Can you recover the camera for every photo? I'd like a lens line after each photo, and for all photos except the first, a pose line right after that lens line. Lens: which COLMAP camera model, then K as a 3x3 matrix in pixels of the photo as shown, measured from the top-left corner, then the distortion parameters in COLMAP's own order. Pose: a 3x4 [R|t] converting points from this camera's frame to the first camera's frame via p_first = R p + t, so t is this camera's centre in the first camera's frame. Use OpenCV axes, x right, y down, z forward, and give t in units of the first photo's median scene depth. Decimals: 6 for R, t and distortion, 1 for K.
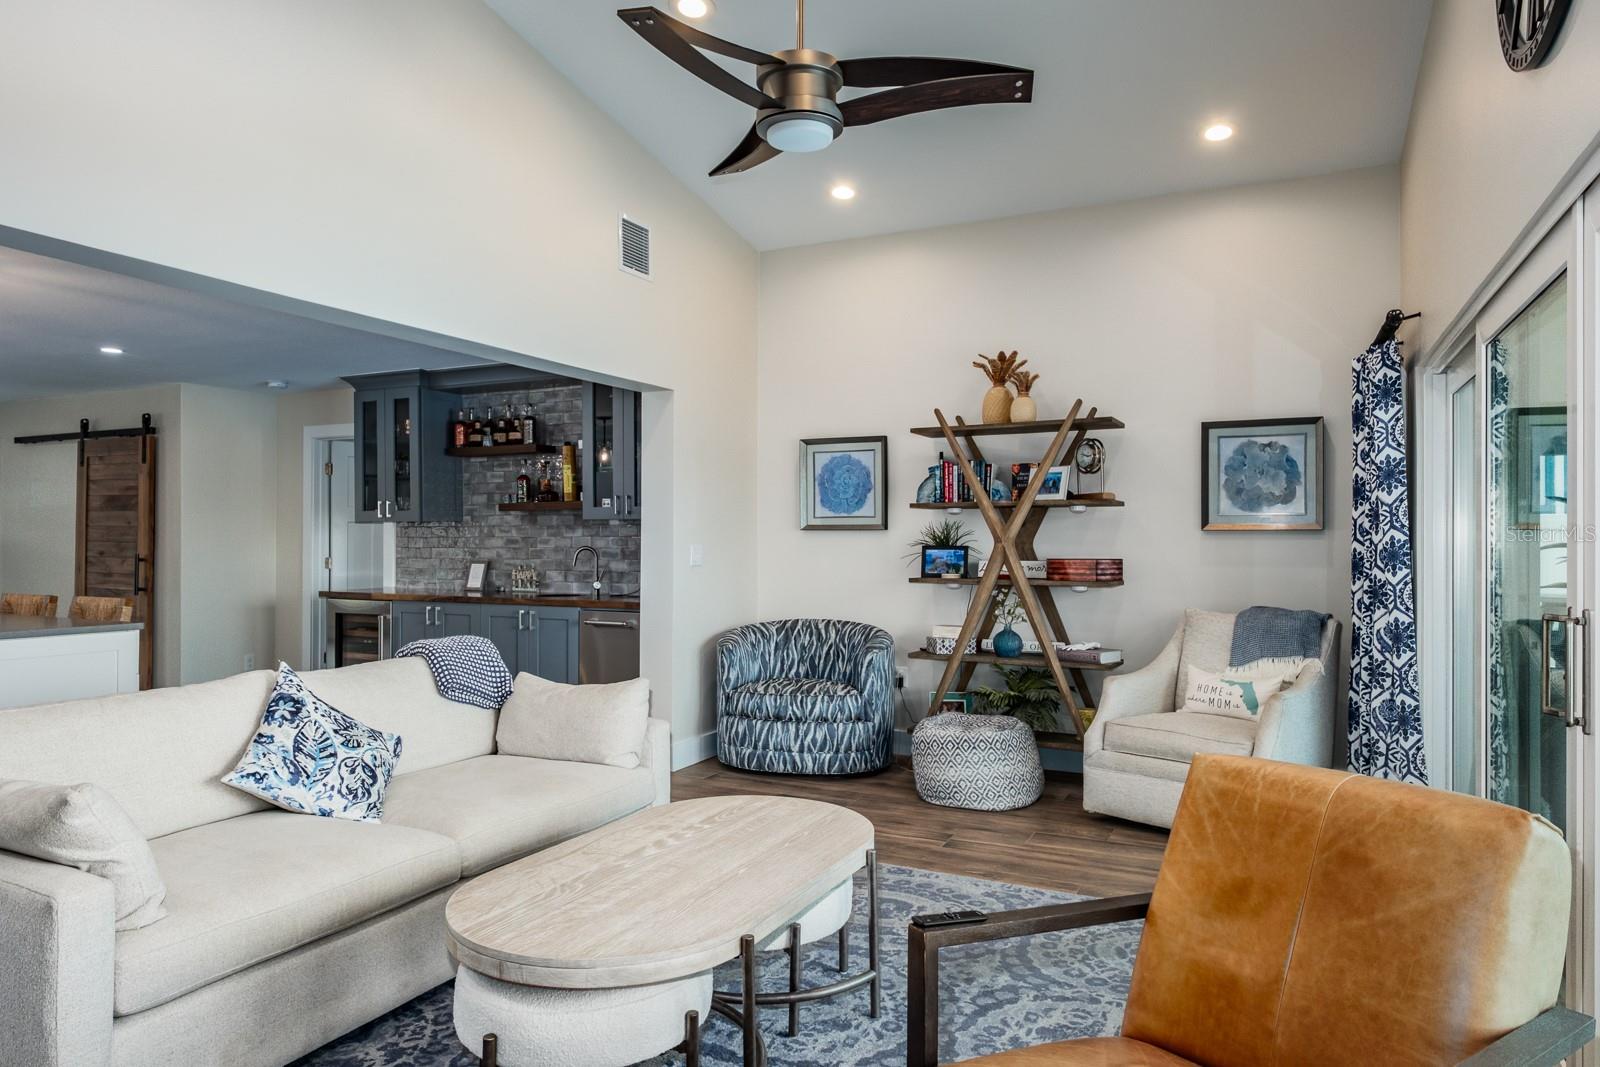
lens RADIAL K [[1010.2, 0, 794.1], [0, 1010.2, 539.7], [0, 0, 1]] dist [-0.004473, 0.001959]
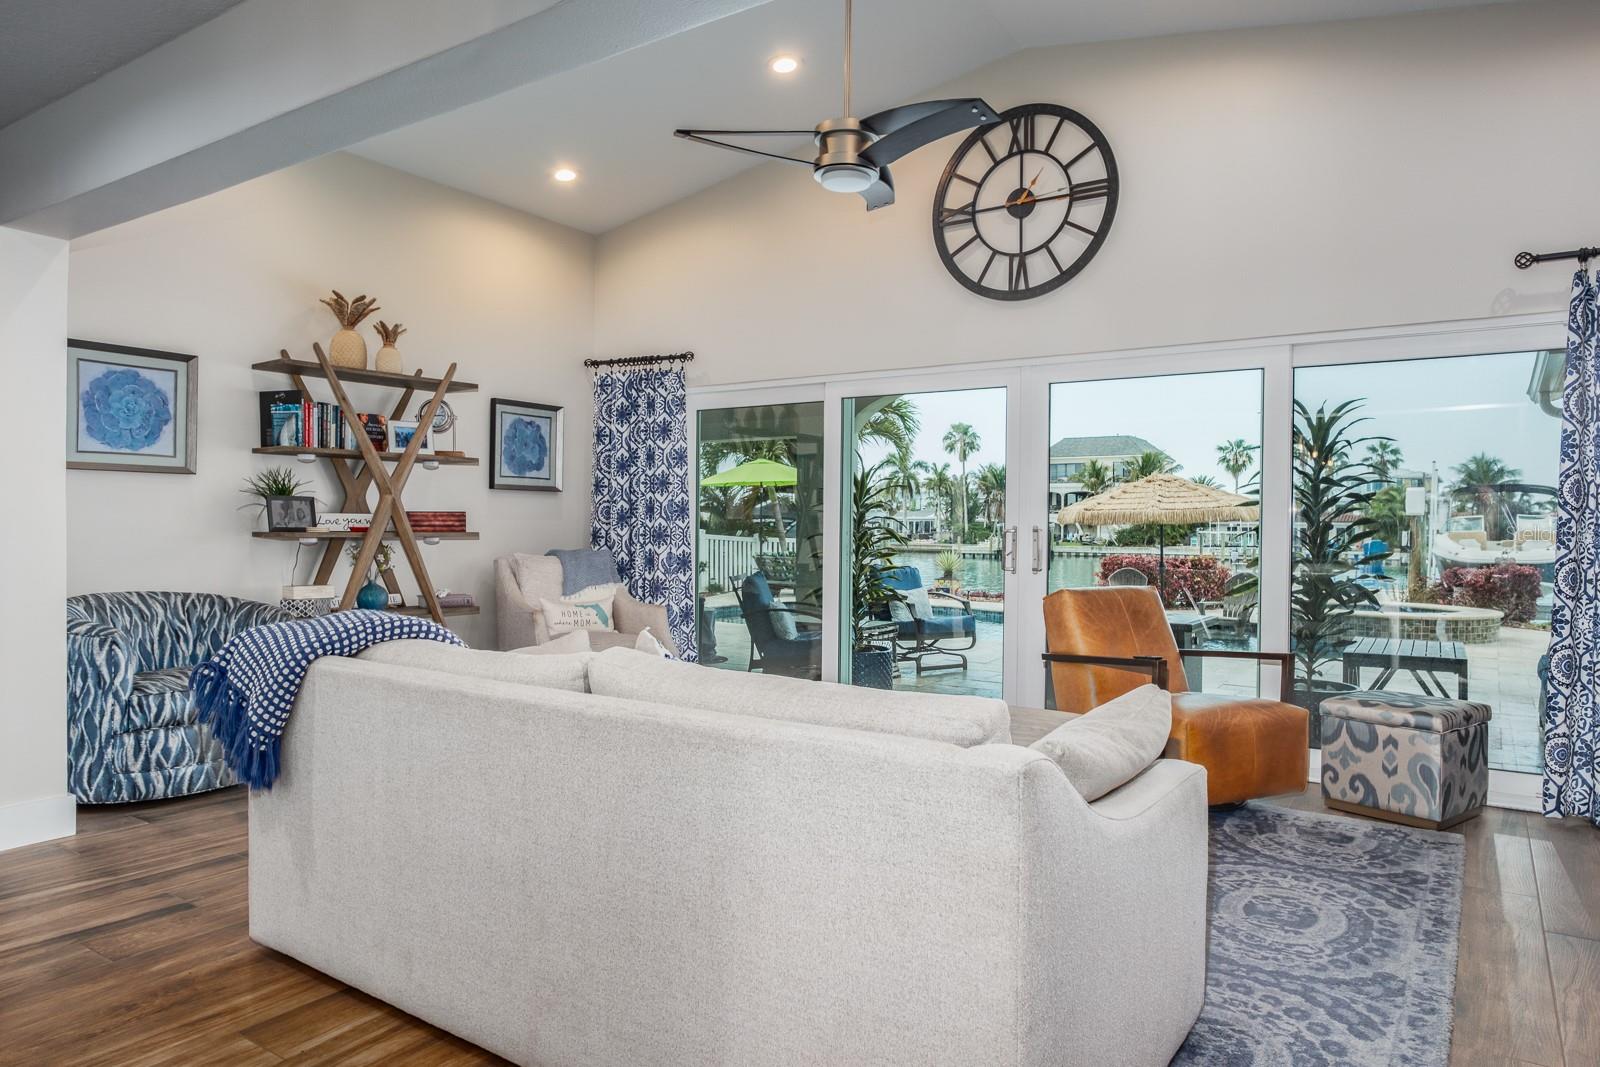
lens RADIAL K [[1010.2, 0, 796.1], [0, 1010.2, 542.4], [0, 0, 1]] dist [-0.004473, 0.001959]
pose [[0.142473, -0.017673, 0.989641, -0.633799], [-0.013978, 0.999705, 0.019865, 0.021926], [-0.989700, -0.016663, 0.142184, 0.418398]]
